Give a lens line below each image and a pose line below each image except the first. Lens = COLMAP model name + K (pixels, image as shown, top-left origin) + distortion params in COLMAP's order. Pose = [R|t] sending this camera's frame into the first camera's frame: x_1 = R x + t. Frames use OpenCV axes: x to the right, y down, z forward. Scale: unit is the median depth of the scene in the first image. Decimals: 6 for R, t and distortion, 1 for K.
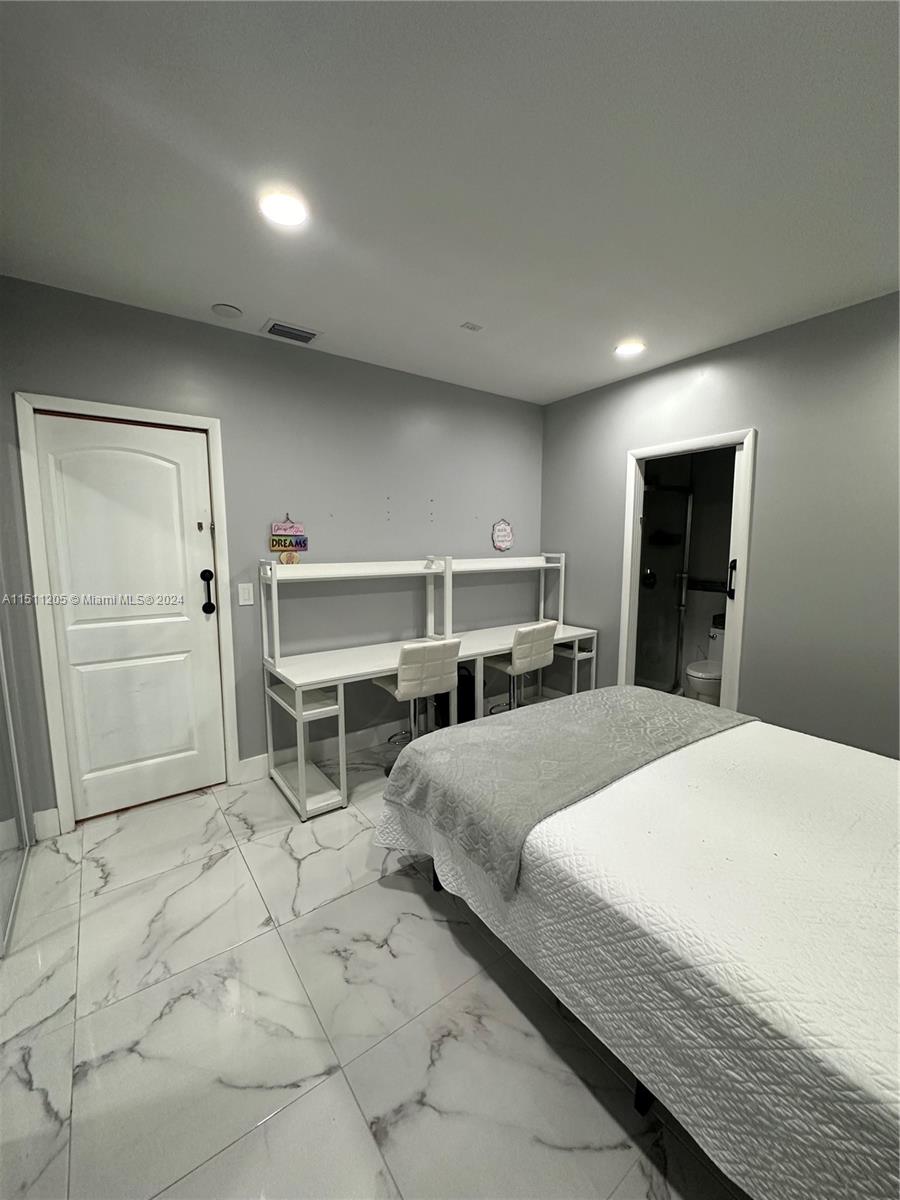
lens RADIAL K [[477.4, 0, 450.0], [0, 477.4, 600.0], [0, 0, 1]] dist [-0.004422, 0.000634]
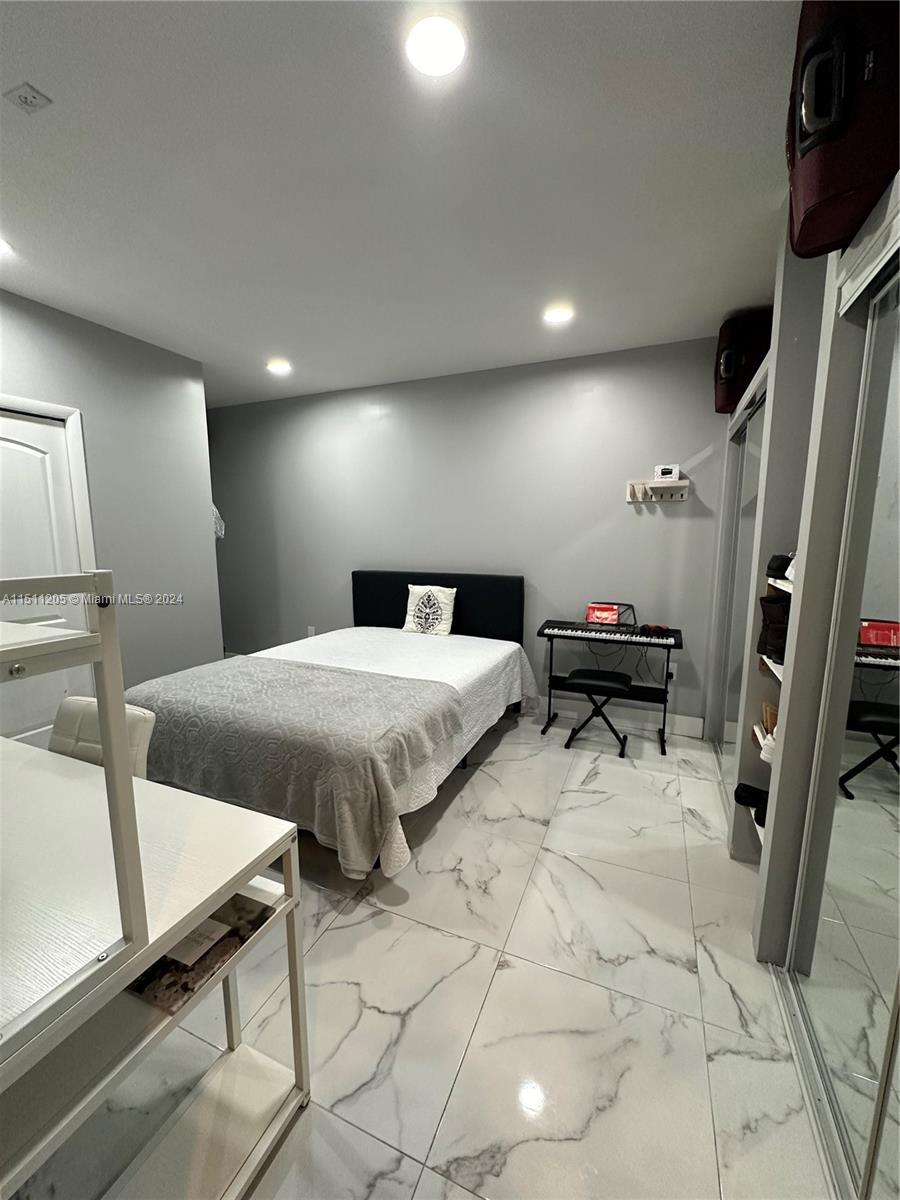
lens RADIAL K [[477.4, 0, 450.0], [0, 477.4, 600.0], [0, 0, 1]] dist [-0.004422, 0.000634]
pose [[-0.509694, -0.117002, 0.852363, -1.066925], [0.103559, 0.975164, 0.195784, -0.148049], [-0.854100, 0.188060, -0.484919, 1.487667]]
